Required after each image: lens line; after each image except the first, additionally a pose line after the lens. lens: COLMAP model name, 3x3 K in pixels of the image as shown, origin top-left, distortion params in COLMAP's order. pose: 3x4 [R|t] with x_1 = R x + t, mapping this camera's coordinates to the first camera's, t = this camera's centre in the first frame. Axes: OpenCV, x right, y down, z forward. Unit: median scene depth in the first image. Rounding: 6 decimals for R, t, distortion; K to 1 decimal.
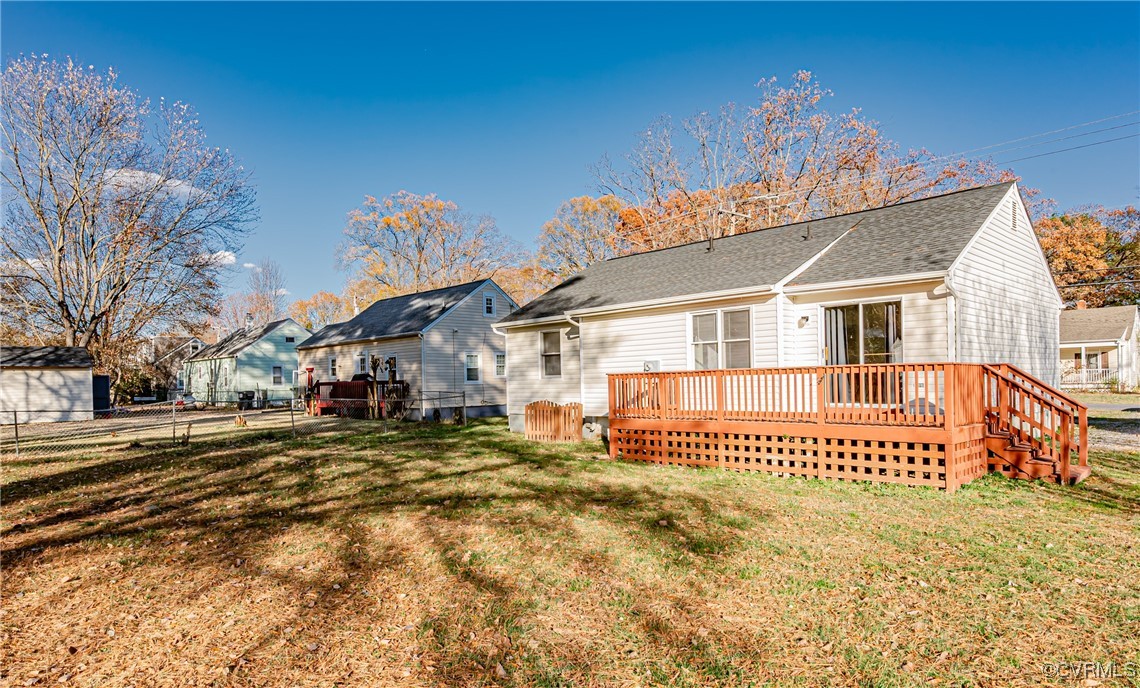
lens RADIAL K [[657.0, 0, 570.0], [0, 657.0, 344.0], [0, 0, 1]] dist [0.002673, -0.000274]
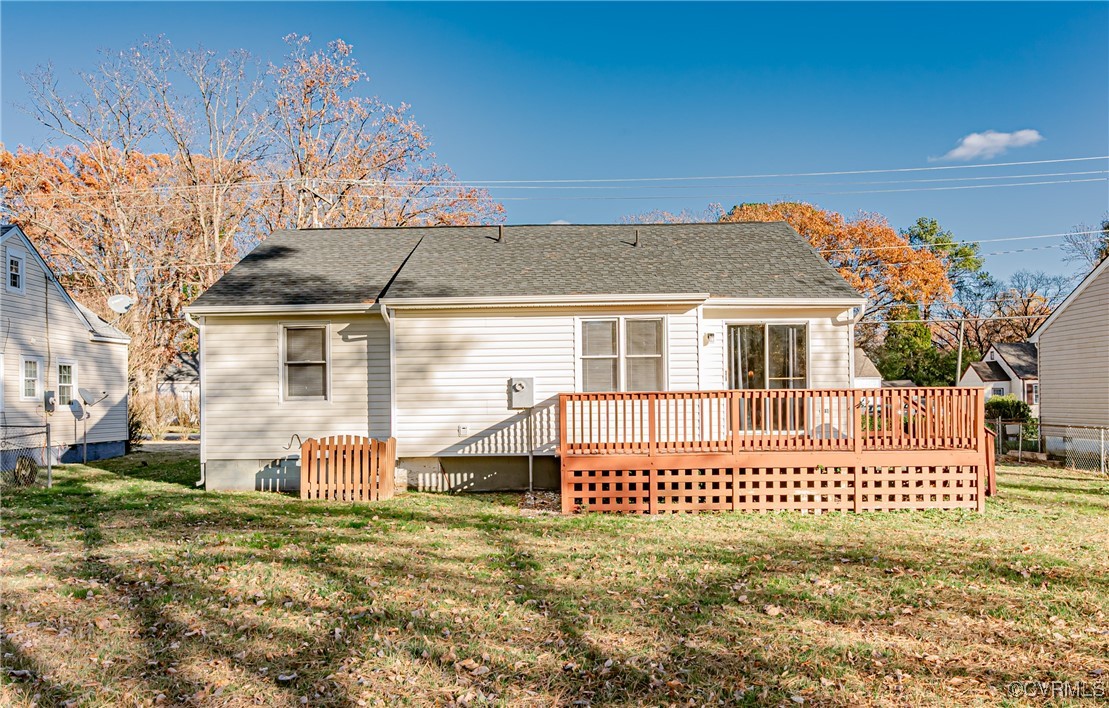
lens RADIAL K [[782.0, 0, 554.5], [0, 782.0, 354.0], [0, 0, 1]] dist [-0.004147, -0.000871]
pose [[0.712129, 0.057066, 0.699725, -0.476212], [-0.043088, 0.998365, -0.037570, 0.031168], [-0.700725, -0.003395, 0.713424, 0.358367]]
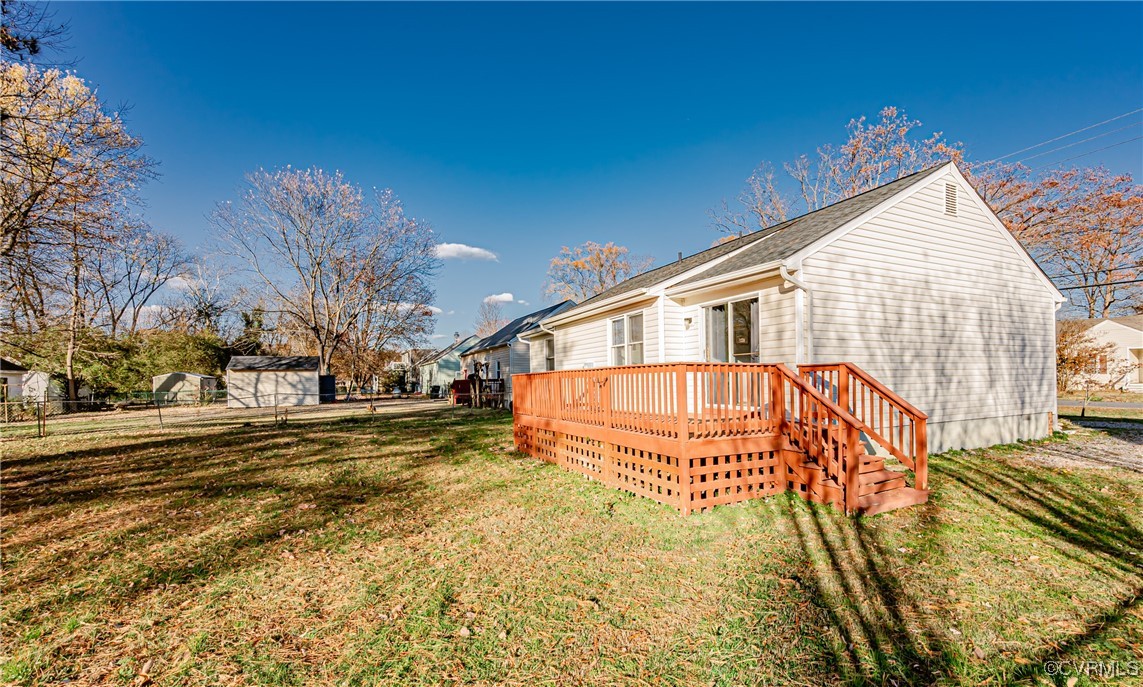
lens RADIAL K [[479.7, 0, 608.4], [0, 479.7, 353.9], [0, 0, 1]] dist [0.000357, 0.000026]
pose [[0.962200, -0.012981, -0.272036, 0.397125], [0.014654, 0.999884, 0.004119, 0.007850], [0.271951, -0.007950, 0.962278, 0.230106]]
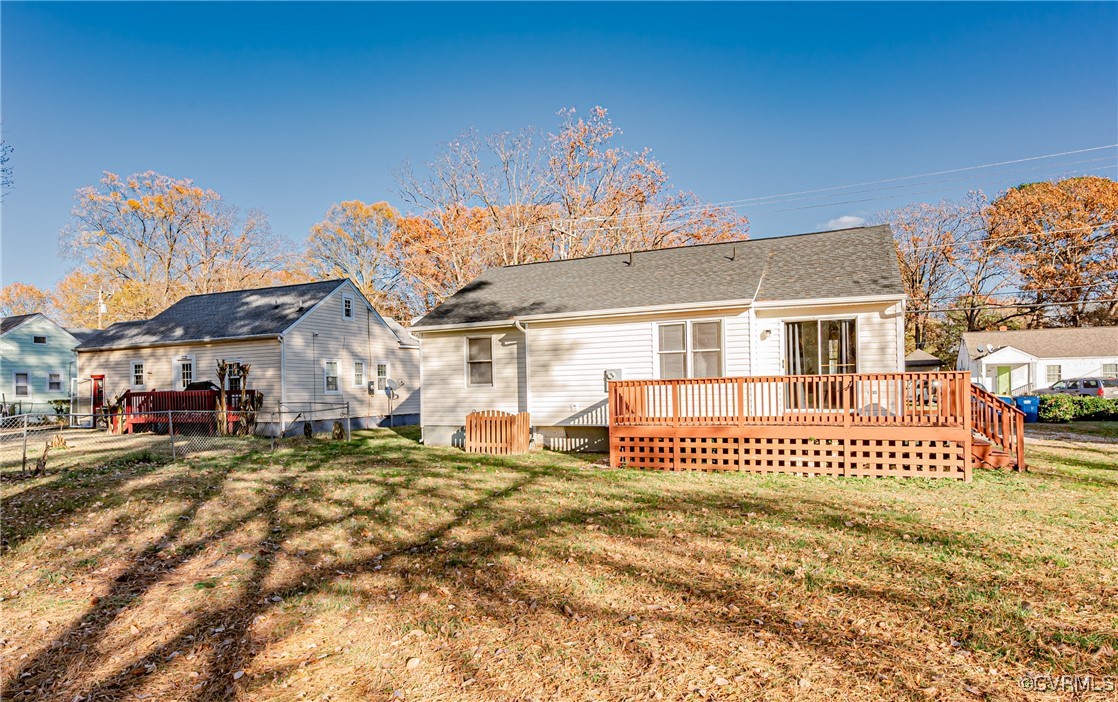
lens RADIAL K [[647.8, 0, 559.0], [0, 647.8, 351.0], [0, 0, 1]] dist [-0.001952, -0.000046]
pose [[0.932017, 0.025047, 0.361548, -0.319432], [-0.021269, 0.999670, -0.014426, 0.014465], [-0.361789, 0.005755, 0.932242, 0.112343]]
